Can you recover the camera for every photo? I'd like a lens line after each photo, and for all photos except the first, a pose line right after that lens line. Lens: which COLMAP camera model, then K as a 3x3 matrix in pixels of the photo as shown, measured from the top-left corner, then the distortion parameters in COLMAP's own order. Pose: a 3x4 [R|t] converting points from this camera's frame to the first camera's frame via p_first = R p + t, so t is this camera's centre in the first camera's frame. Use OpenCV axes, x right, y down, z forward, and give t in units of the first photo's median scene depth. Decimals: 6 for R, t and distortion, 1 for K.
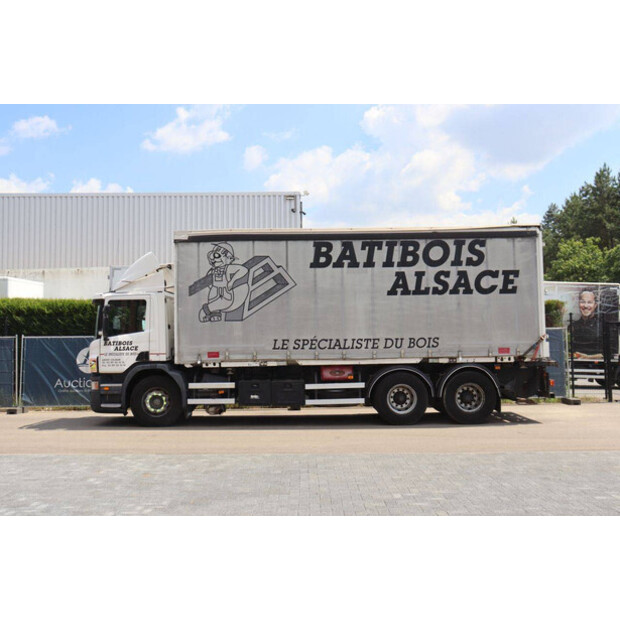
lens RADIAL K [[674.5, 0, 310.0], [0, 674.5, 310.0], [0, 0, 1]] dist [-0.052084, 0.020850]
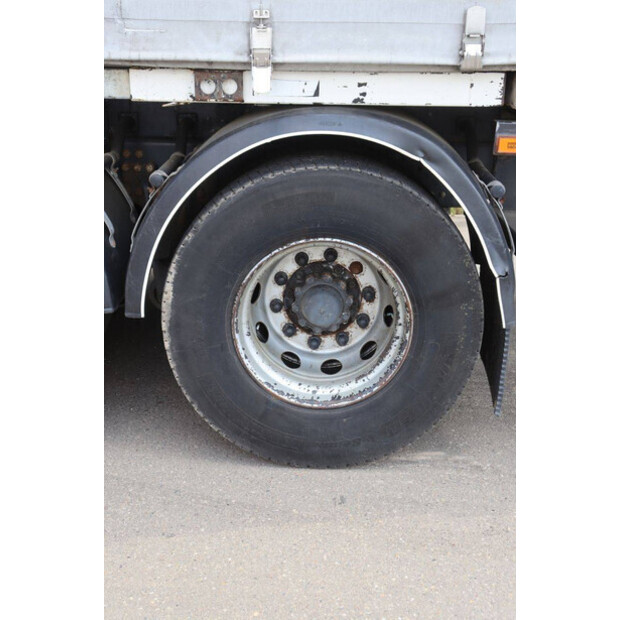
lens RADIAL K [[826.4, 0, 310.0], [0, 826.4, 310.0], [0, 0, 1]] dist [0.027185, 0.079692]
pose [[0.999612, 0.027828, -0.001456, 0.233515], [-0.025346, 0.929696, 0.367456, 0.052415], [0.011579, -0.367276, 0.930040, 0.806367]]
